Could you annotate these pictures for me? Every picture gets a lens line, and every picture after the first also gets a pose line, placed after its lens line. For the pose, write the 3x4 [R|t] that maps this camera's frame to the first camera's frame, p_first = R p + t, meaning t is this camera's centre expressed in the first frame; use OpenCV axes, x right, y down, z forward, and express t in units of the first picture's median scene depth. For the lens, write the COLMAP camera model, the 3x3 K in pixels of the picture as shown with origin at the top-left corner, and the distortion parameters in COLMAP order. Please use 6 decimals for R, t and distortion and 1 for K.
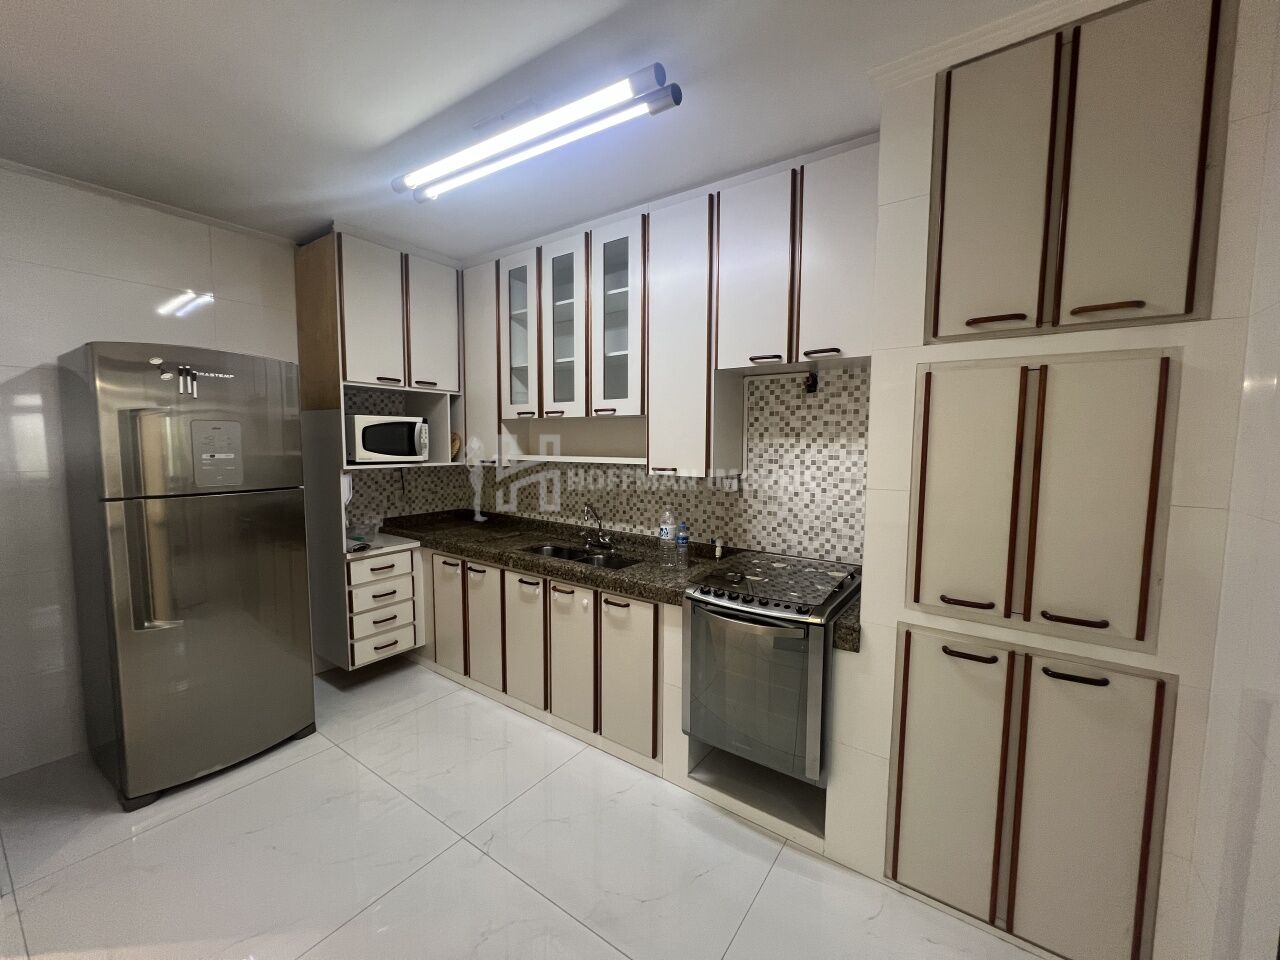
lens RADIAL K [[512.9, 0, 644.5], [0, 512.9, 483.9], [0, 0, 1]] dist [-0.002909, 0.000005]
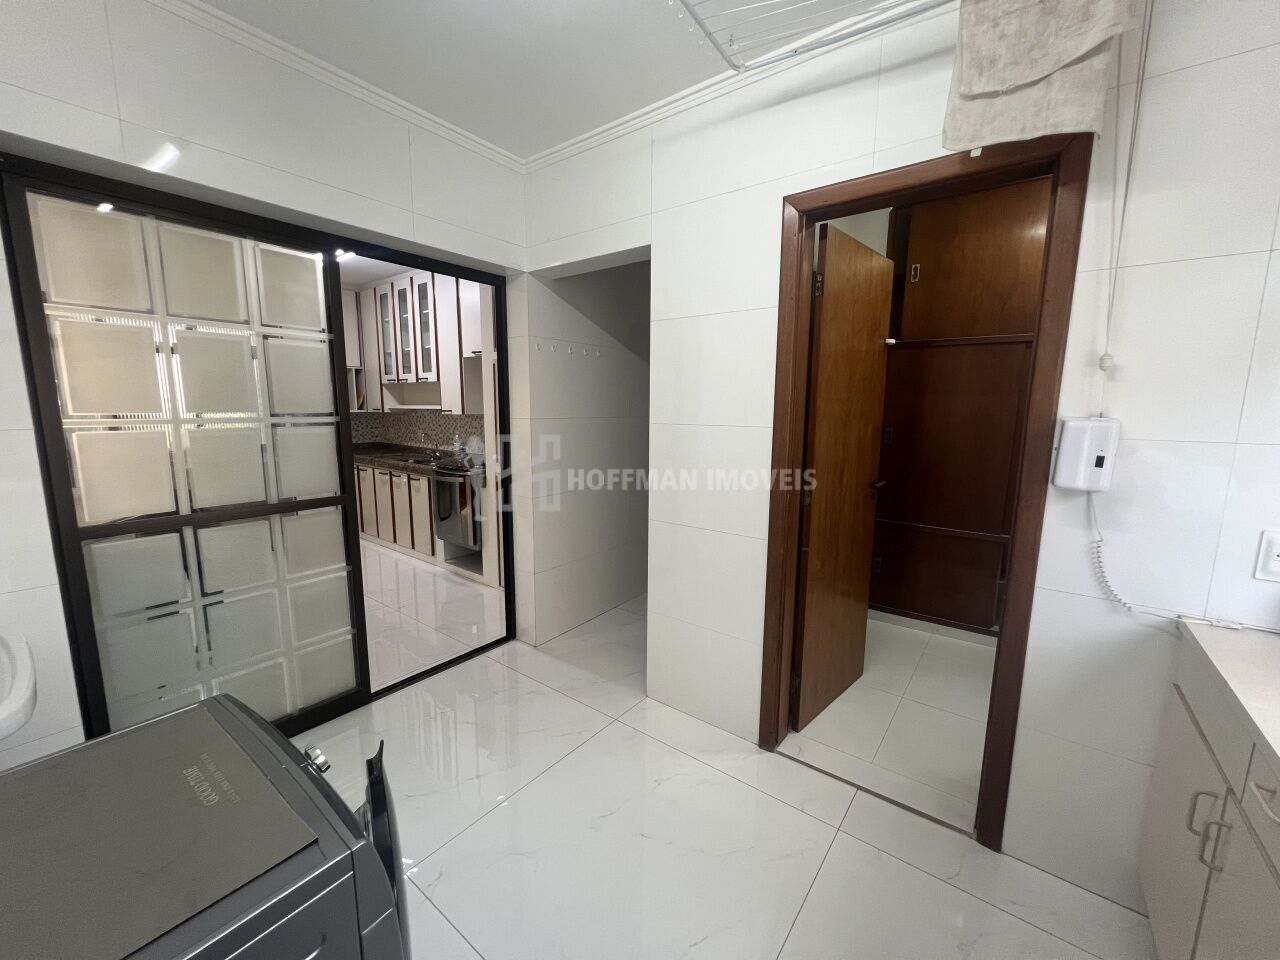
lens RADIAL K [[512.9, 0, 635.7], [0, 512.9, 489.5], [0, 0, 1]] dist [-0.002909, 0.000005]
pose [[0.998703, 0.010133, -0.049906, 0.688428], [-0.006226, 0.996948, 0.077820, 0.089368], [0.050542, -0.077408, 0.995718, -0.706768]]
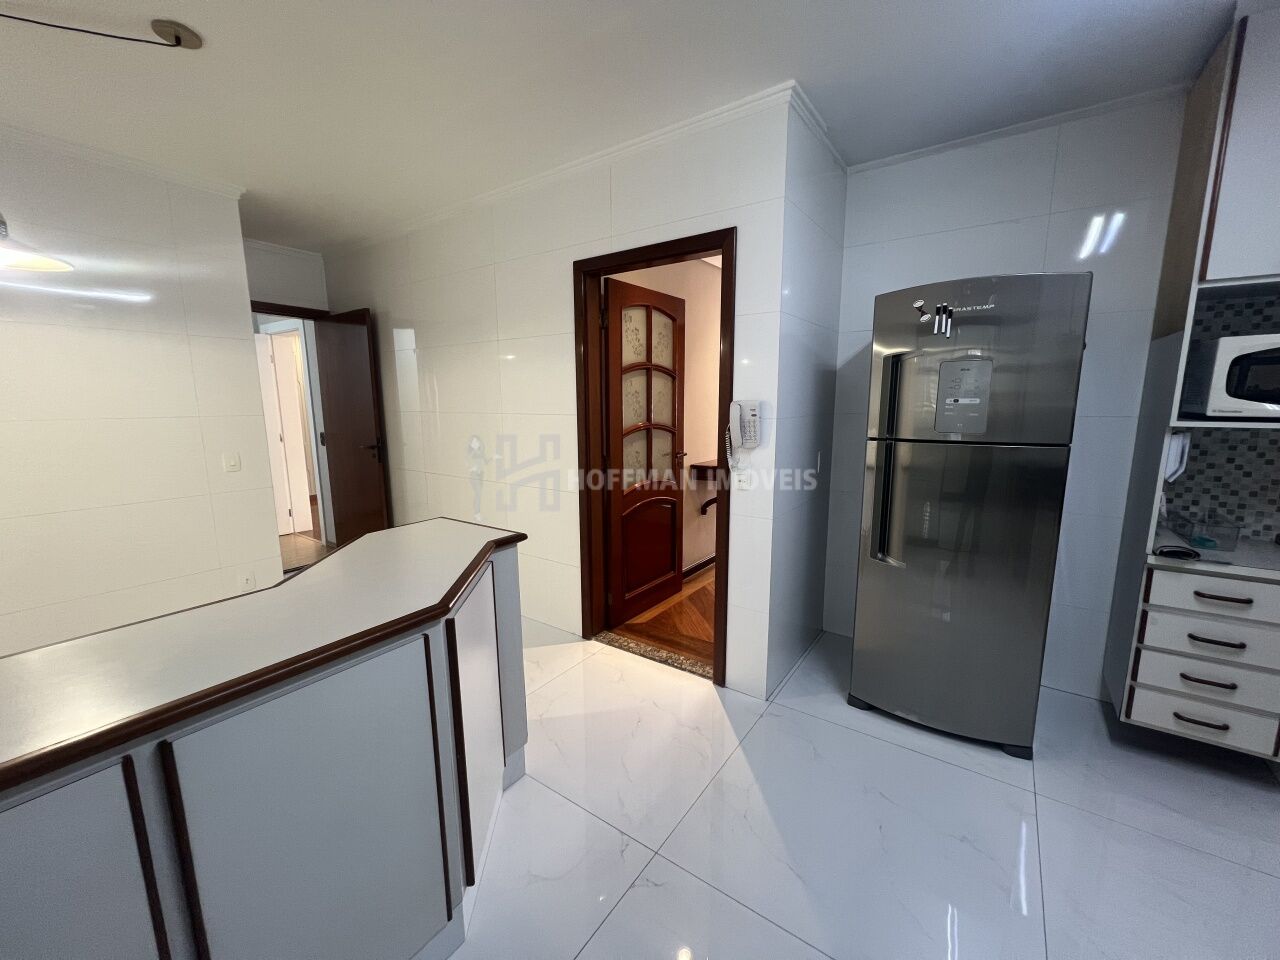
lens RADIAL K [[512.9, 0, 643.9], [0, 512.9, 484.4], [0, 0, 1]] dist [-0.002909, 0.000005]
pose [[-0.010204, 0.156670, -0.987598, 0.060424], [-0.077626, 0.984545, 0.156988, -0.005949], [0.996930, 0.078265, 0.002116, 0.332521]]
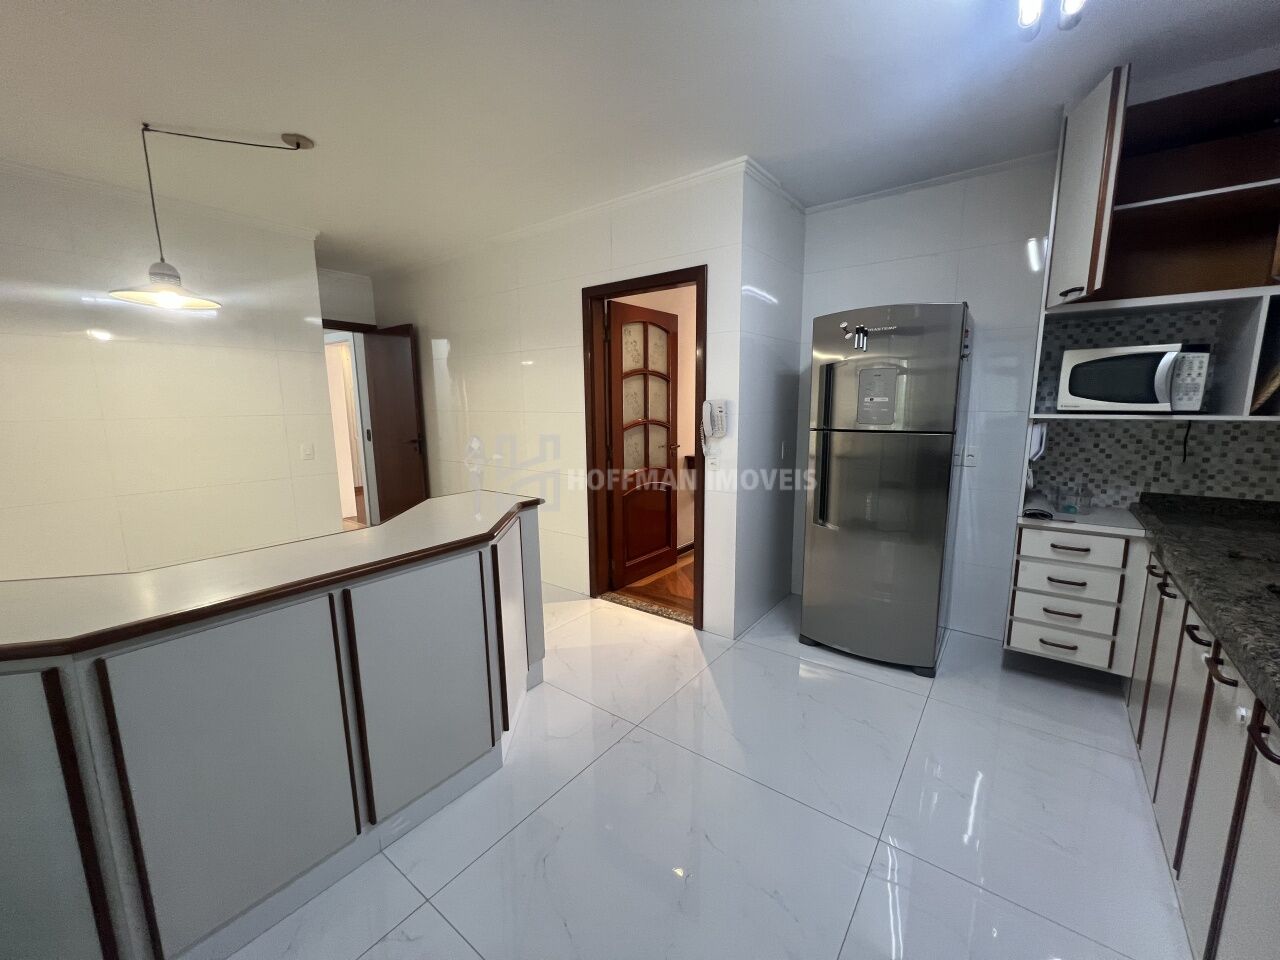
lens RADIAL K [[512.9, 0, 644.3], [0, 512.9, 485.1], [0, 0, 1]] dist [-0.002909, 0.000005]
pose [[-0.041819, 0.157493, -0.986634, 0.276259], [-0.073265, 0.984356, 0.160235, -0.007767], [0.996435, 0.078987, -0.029626, 0.382975]]
